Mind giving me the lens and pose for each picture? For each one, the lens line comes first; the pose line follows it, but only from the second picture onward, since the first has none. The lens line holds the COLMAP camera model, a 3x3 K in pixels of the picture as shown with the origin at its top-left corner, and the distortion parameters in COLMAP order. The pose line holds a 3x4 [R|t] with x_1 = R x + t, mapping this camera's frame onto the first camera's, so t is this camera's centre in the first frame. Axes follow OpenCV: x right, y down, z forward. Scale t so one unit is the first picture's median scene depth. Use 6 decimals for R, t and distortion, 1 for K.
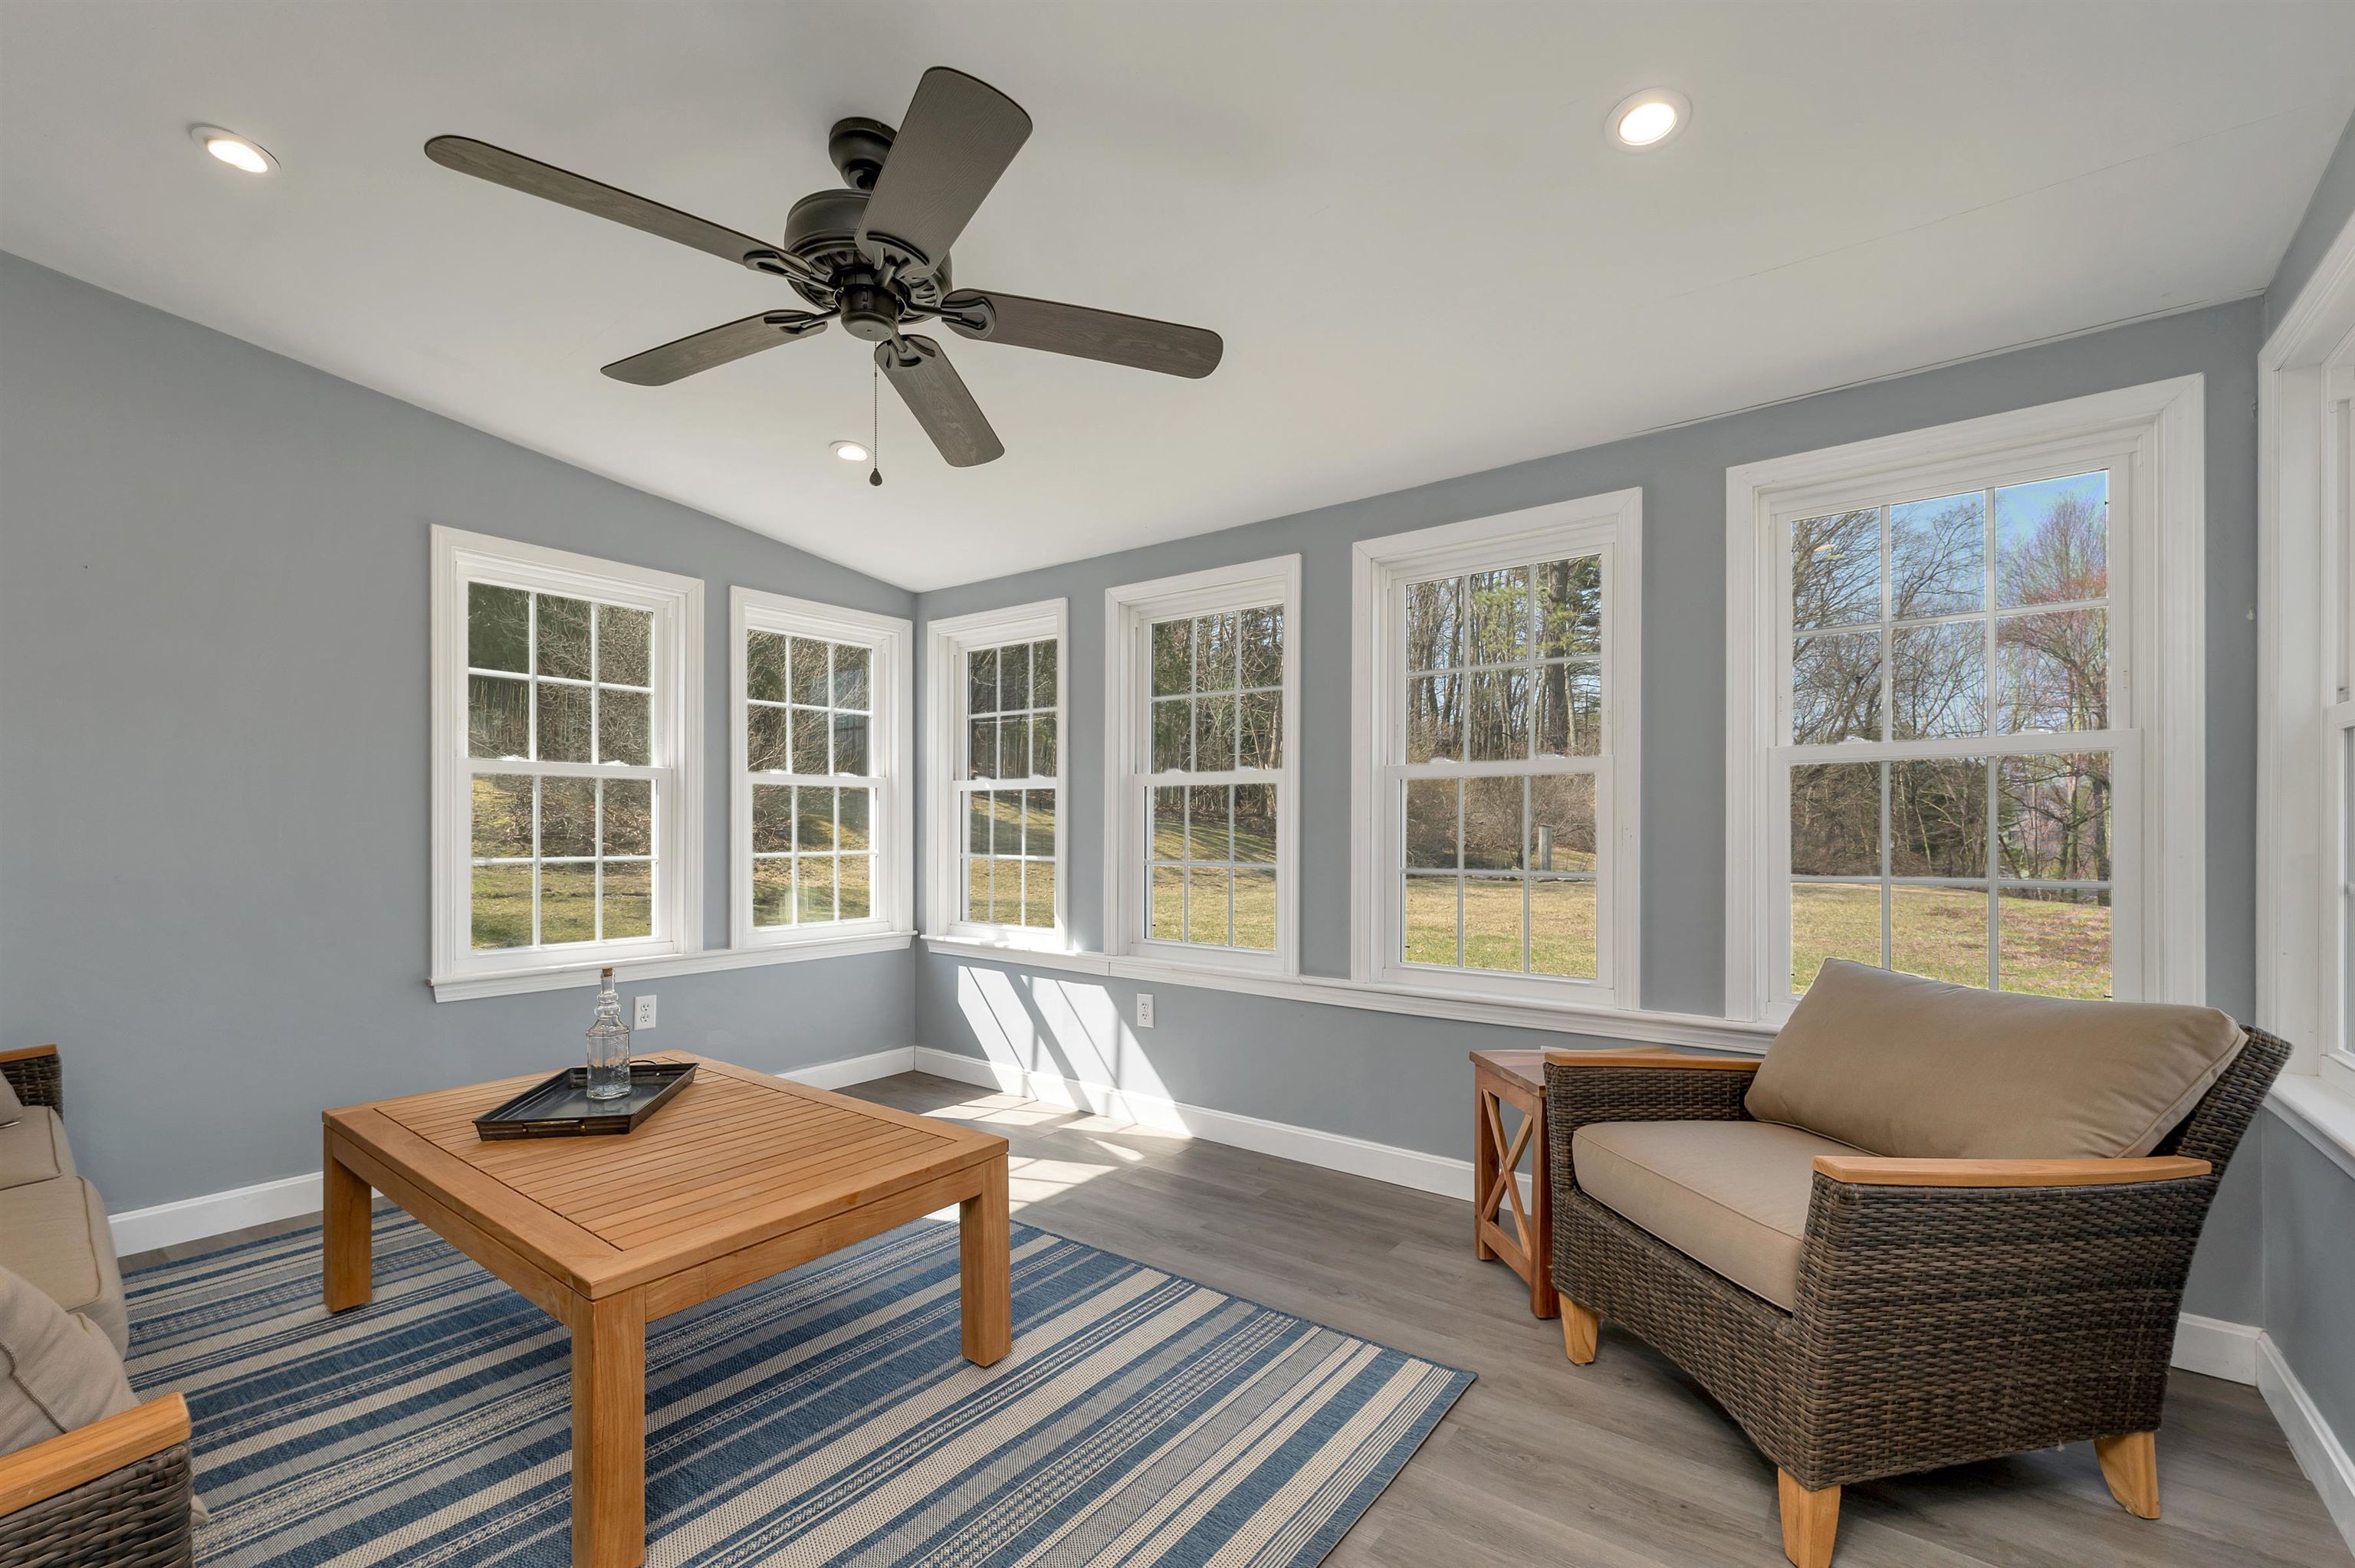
lens RADIAL K [[997.2, 0, 1181.0], [0, 997.2, 838.7], [0, 0, 1]] dist [0.000006, 0.000017]
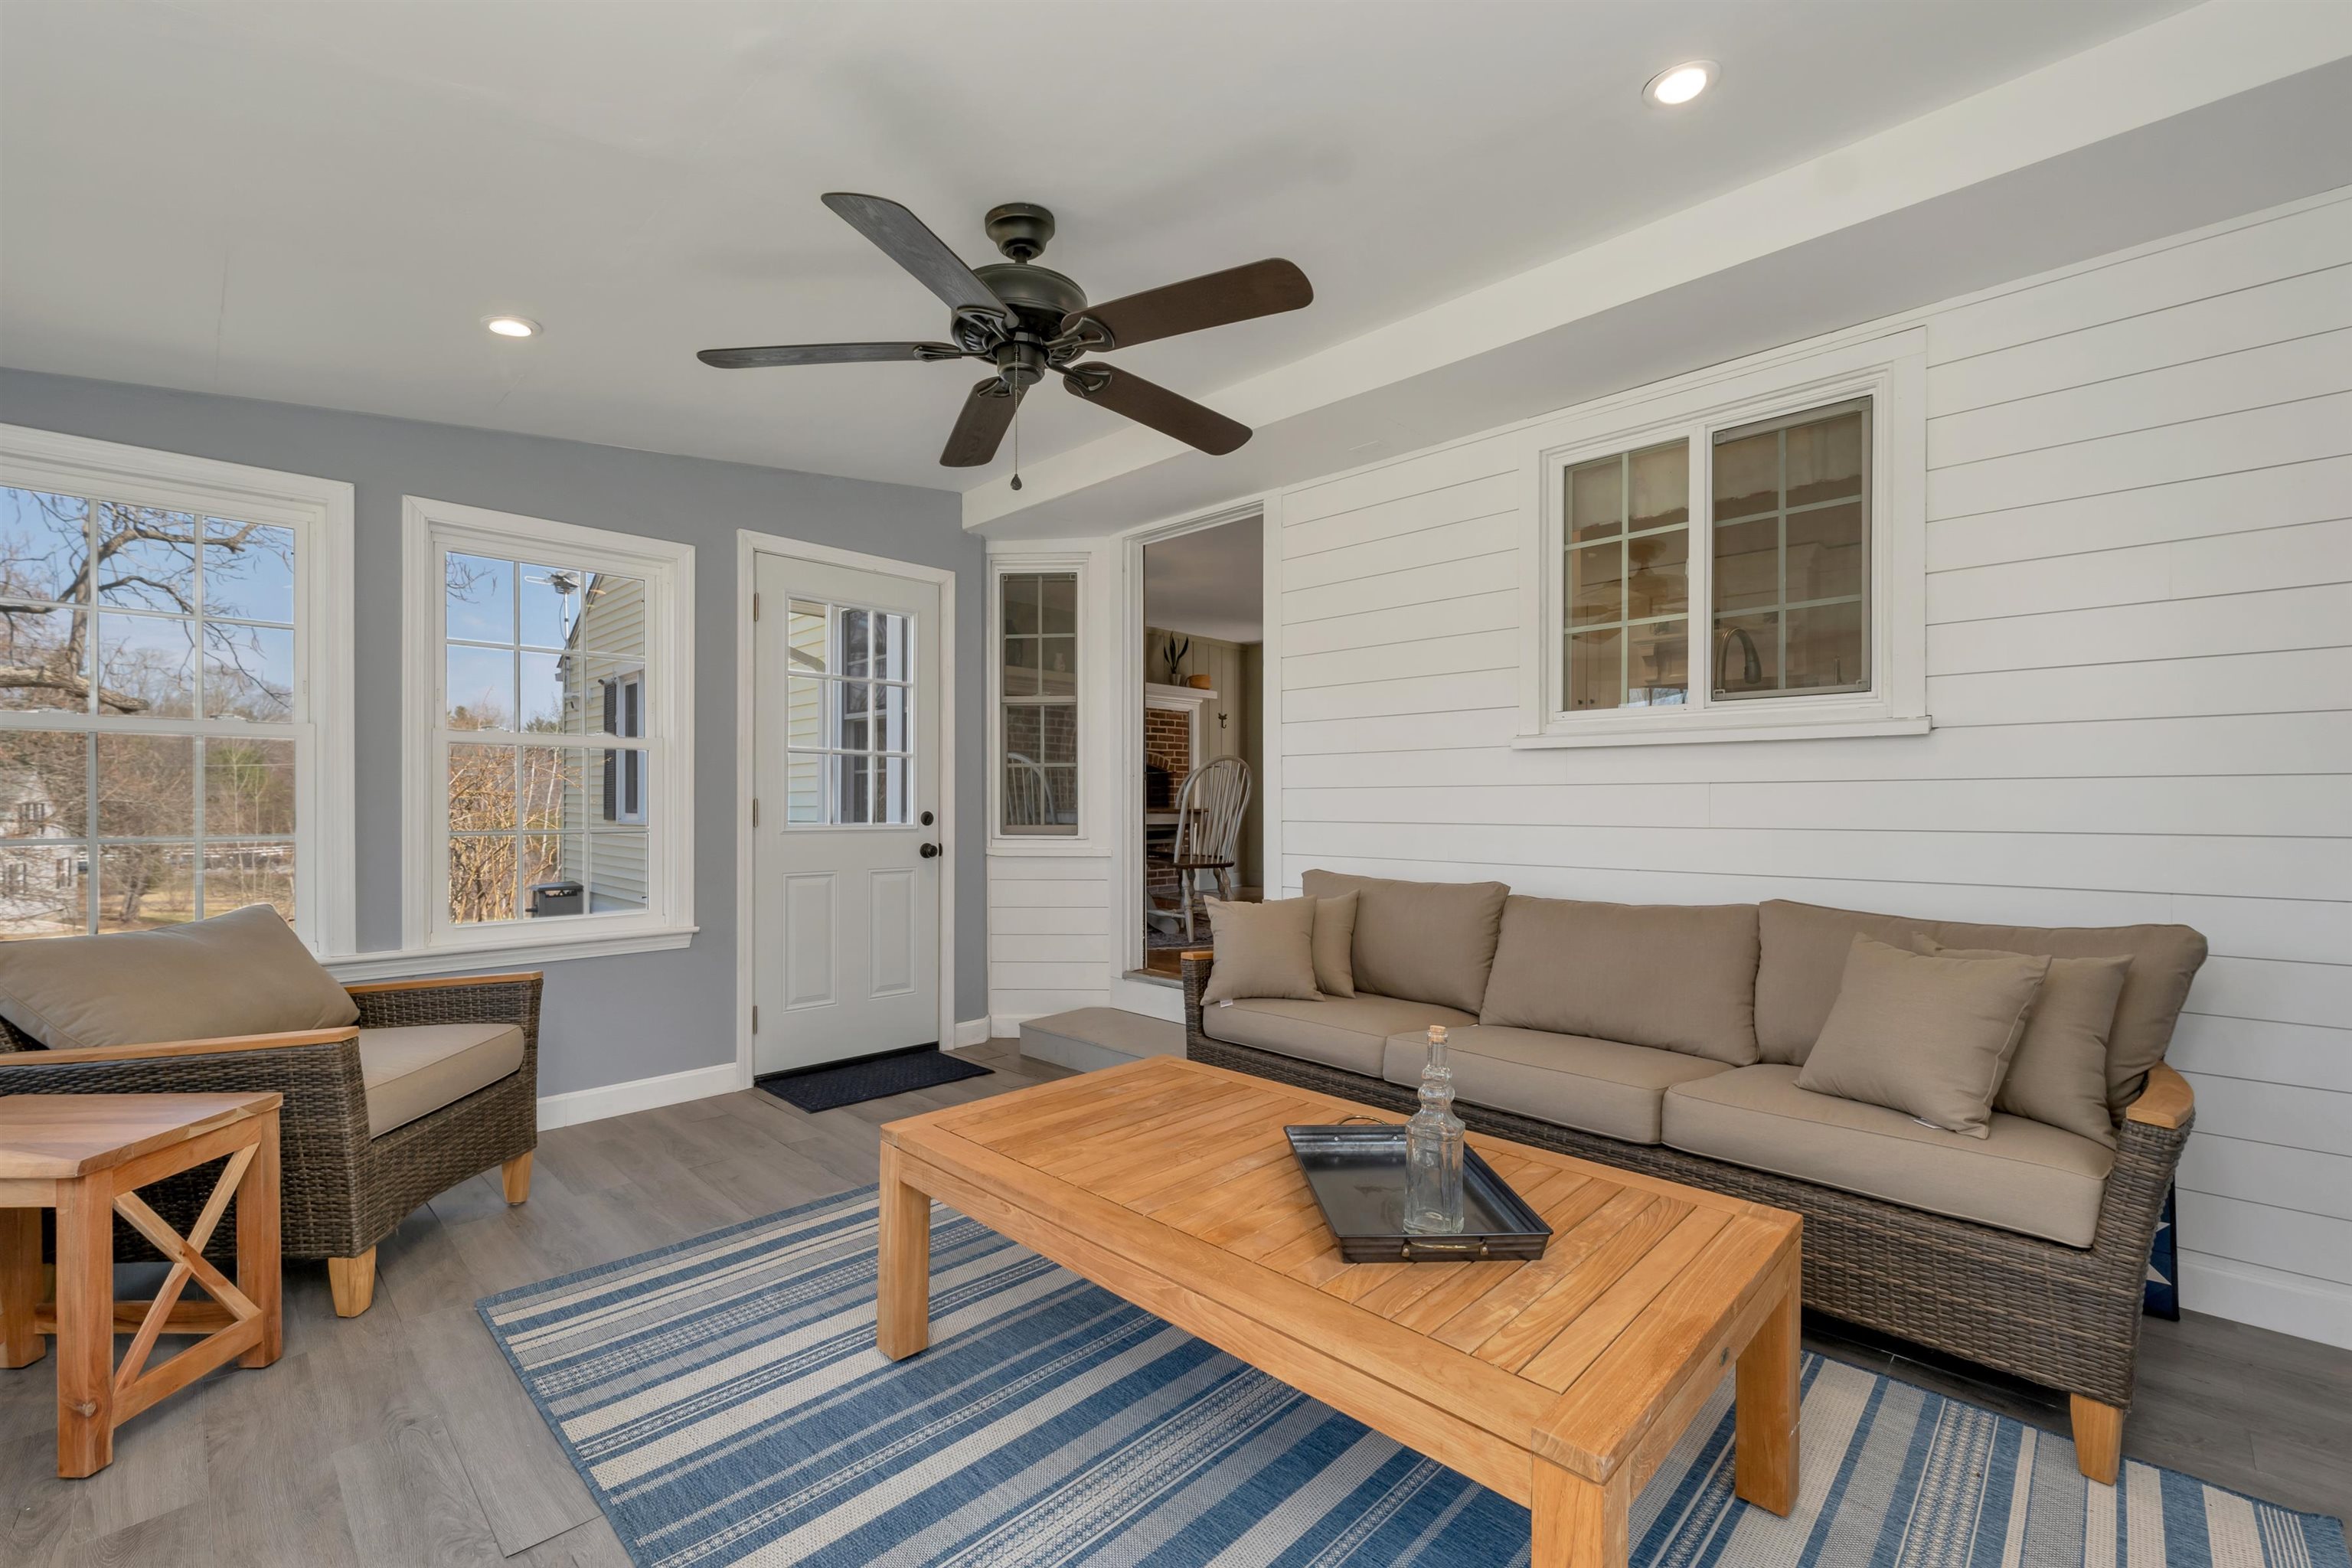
lens RADIAL K [[972.9, 0, 1181.5], [0, 972.9, 800.0], [0, 0, 1]] dist [0.000420, 0.000099]
pose [[-0.993631, -0.002825, 0.112650, -0.568610], [-0.002315, 0.999986, 0.004653, -0.016730], [-0.112662, 0.004363, -0.993624, 1.906307]]
